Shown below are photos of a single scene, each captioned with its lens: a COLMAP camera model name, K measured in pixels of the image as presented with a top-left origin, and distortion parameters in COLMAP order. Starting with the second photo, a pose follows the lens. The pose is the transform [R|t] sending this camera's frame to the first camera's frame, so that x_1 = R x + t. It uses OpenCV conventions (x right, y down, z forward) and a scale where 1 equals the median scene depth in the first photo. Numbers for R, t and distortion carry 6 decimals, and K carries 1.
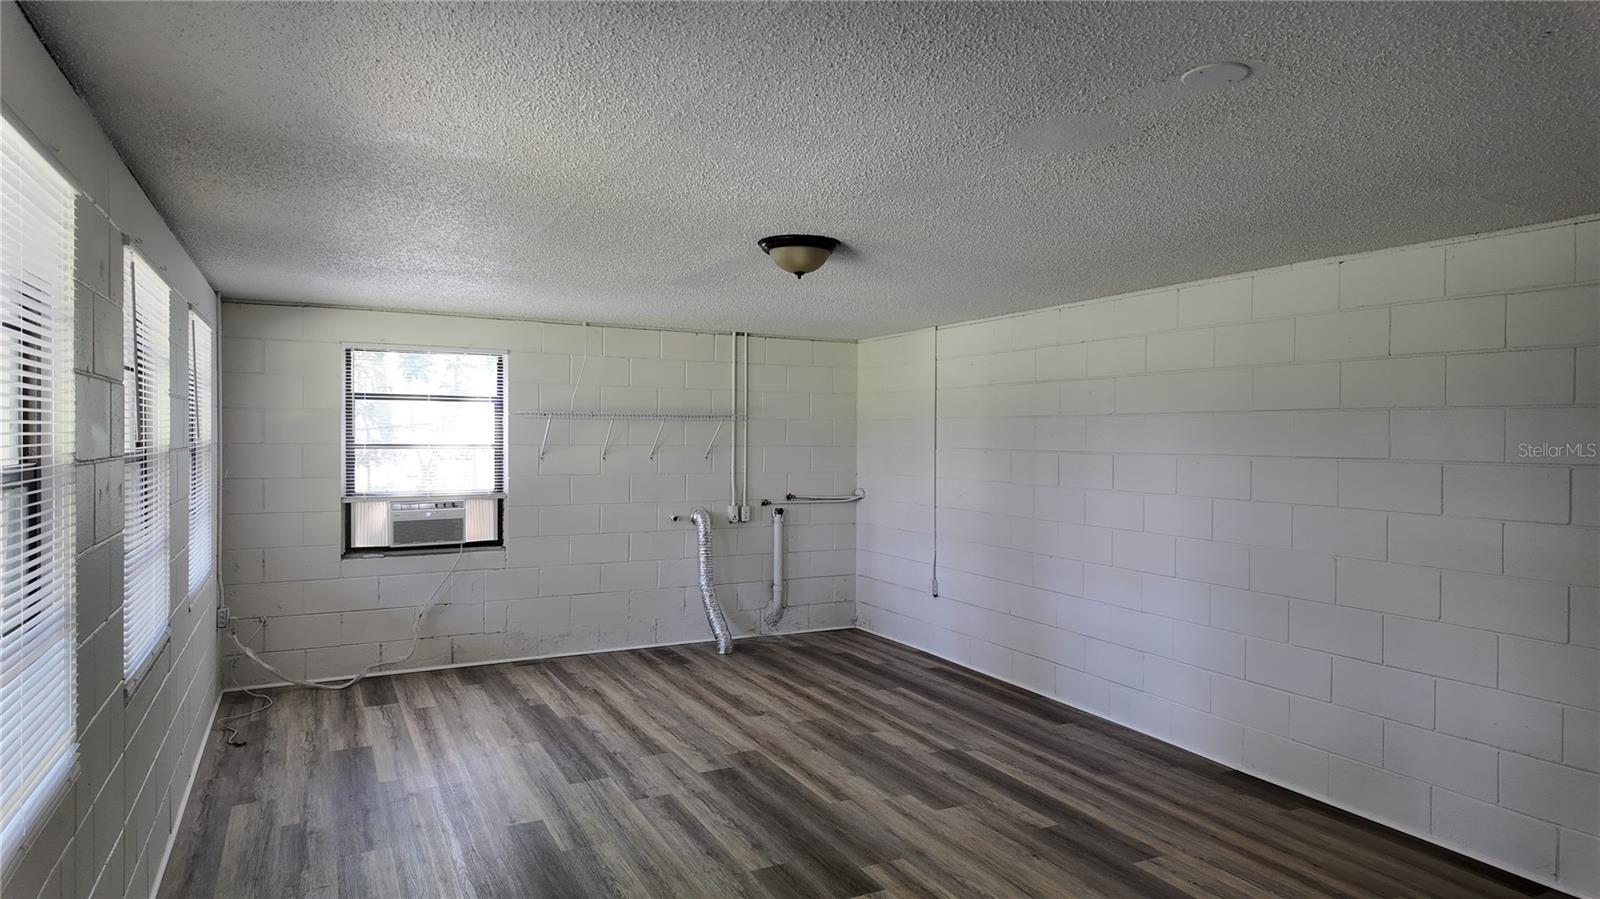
lens RADIAL K [[935.1, 0, 800.0], [0, 935.1, 449.5], [0, 0, 1]] dist [0.098333, -0.099764]
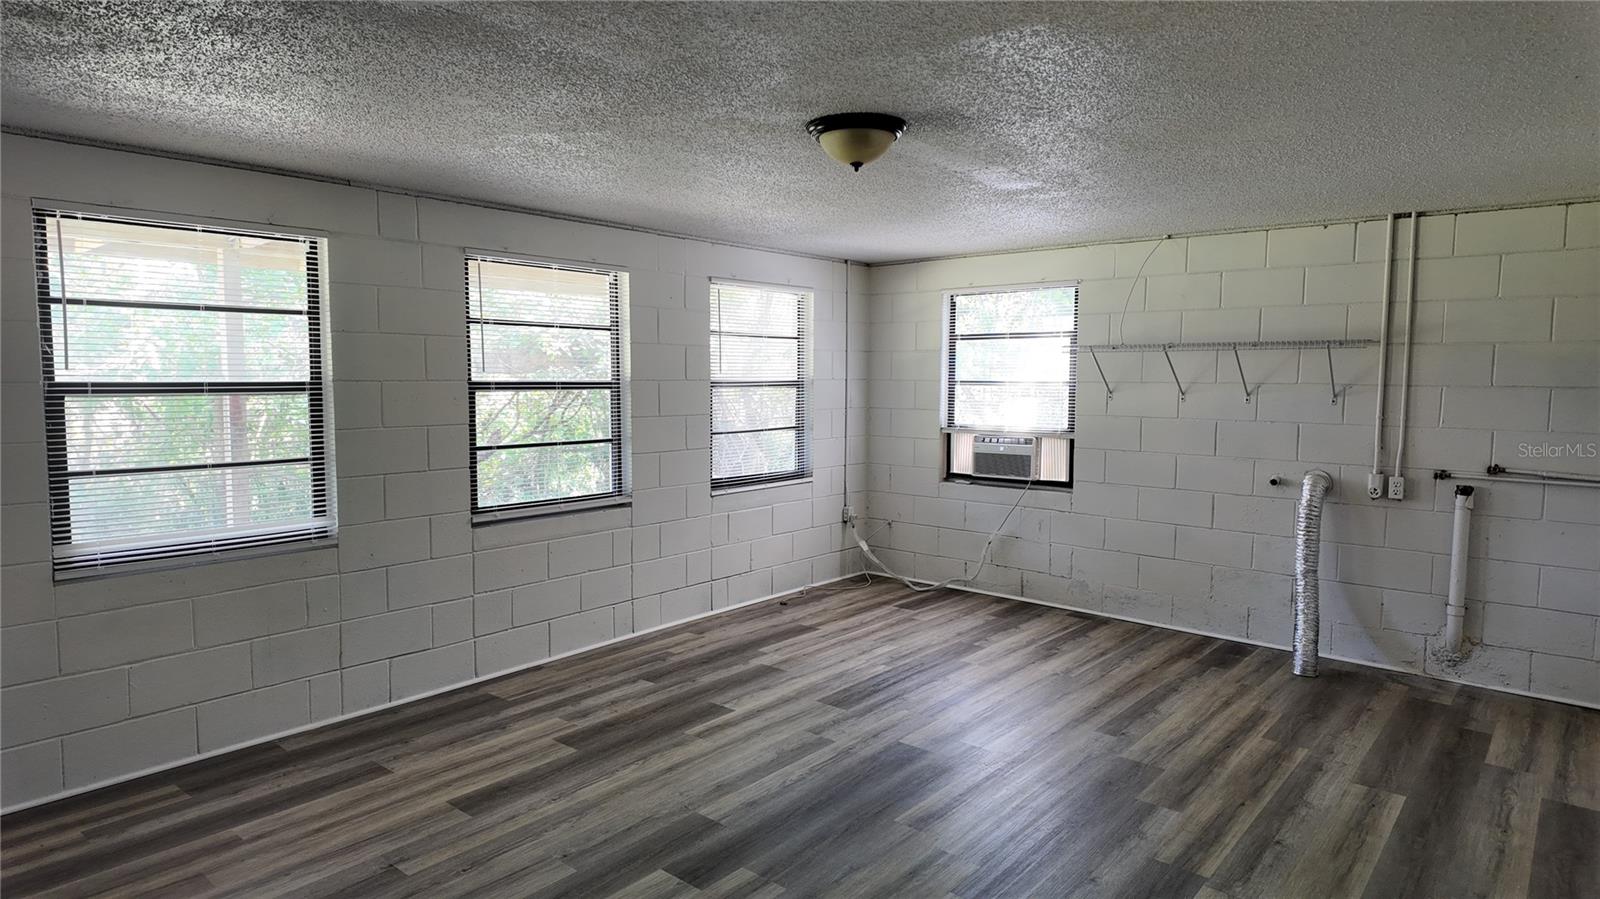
lens RADIAL K [[935.1, 0, 800.0], [0, 935.1, 449.5], [0, 0, 1]] dist [0.098333, -0.099764]
pose [[0.378296, 0.070888, -0.922966, 0.490358], [-0.016274, 0.997419, 0.069936, 0.000876], [0.925542, -0.011436, 0.378473, 0.417646]]
